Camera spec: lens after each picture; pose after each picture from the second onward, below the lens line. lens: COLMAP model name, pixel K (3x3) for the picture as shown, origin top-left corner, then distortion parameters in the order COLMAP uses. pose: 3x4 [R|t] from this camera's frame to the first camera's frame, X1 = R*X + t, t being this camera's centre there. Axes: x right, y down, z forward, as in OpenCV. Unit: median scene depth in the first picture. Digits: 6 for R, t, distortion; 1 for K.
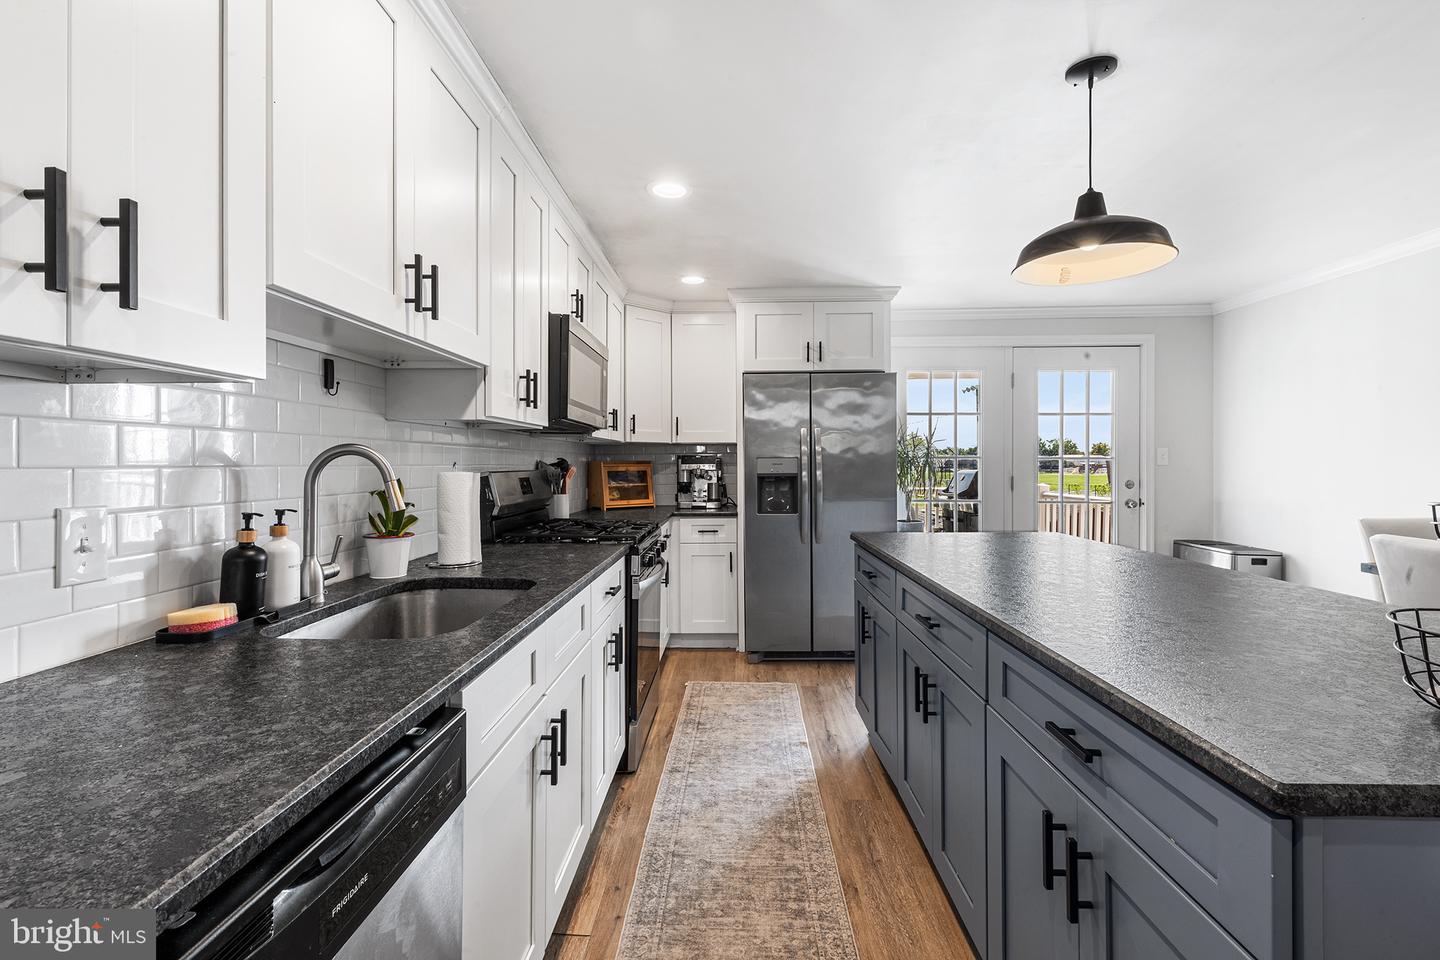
lens RADIAL K [[661.4, 0, 719.7], [0, 661.4, 457.5], [0, 0, 1]] dist [0.001924, -0.000425]
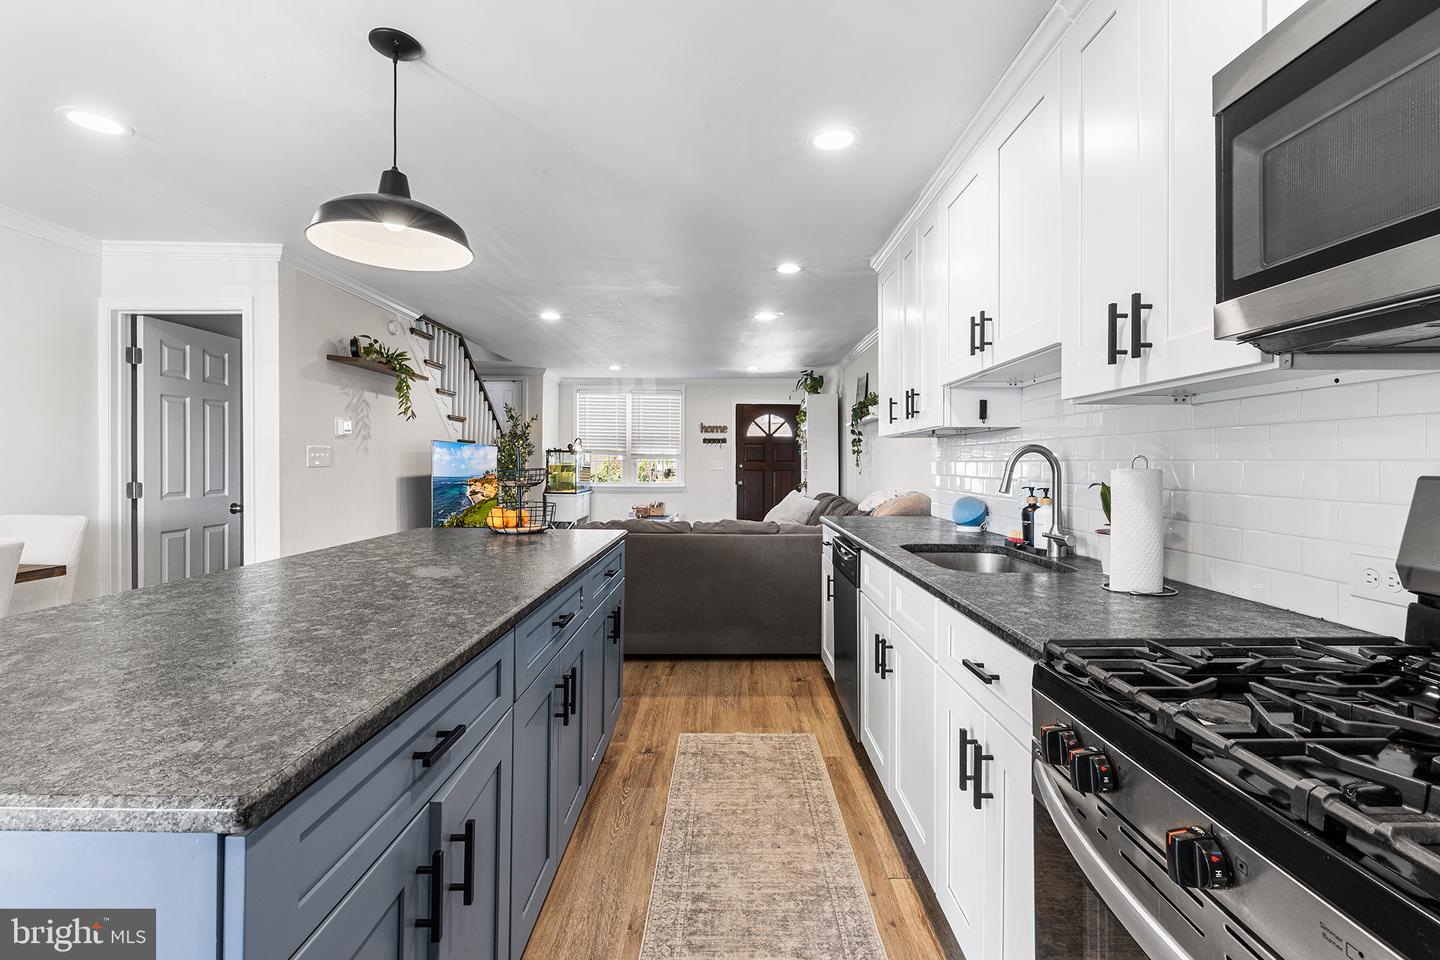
lens RADIAL K [[661.4, 0, 717.1], [0, 661.4, 469.3], [0, 0, 1]] dist [0.001924, -0.000425]
pose [[-0.999832, 0.009115, -0.015918, 0.038558], [0.009098, 0.999958, 0.001117, 0.010054], [0.015927, 0.000972, -0.999873, 0.766875]]
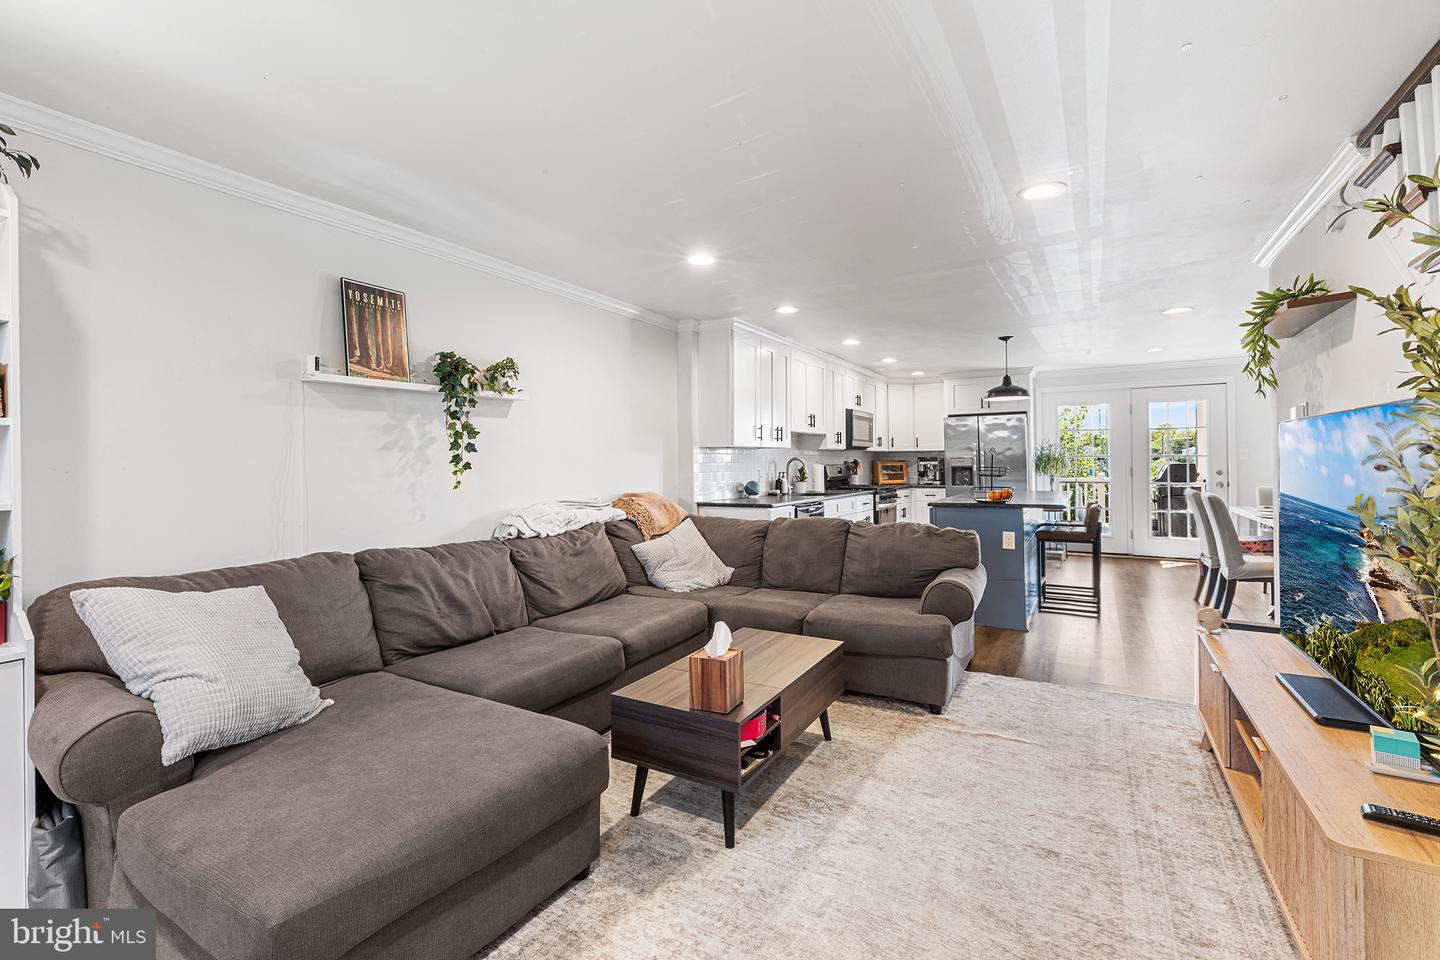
lens RADIAL K [[661.4, 0, 698.9], [0, 661.4, 452.9], [0, 0, 1]] dist [0.001924, -0.000425]
pose [[0.870512, -0.014885, -0.491922, 0.390227], [0.012025, 0.999887, -0.008975, -0.007596], [0.492000, 0.001897, 0.870593, -1.185048]]
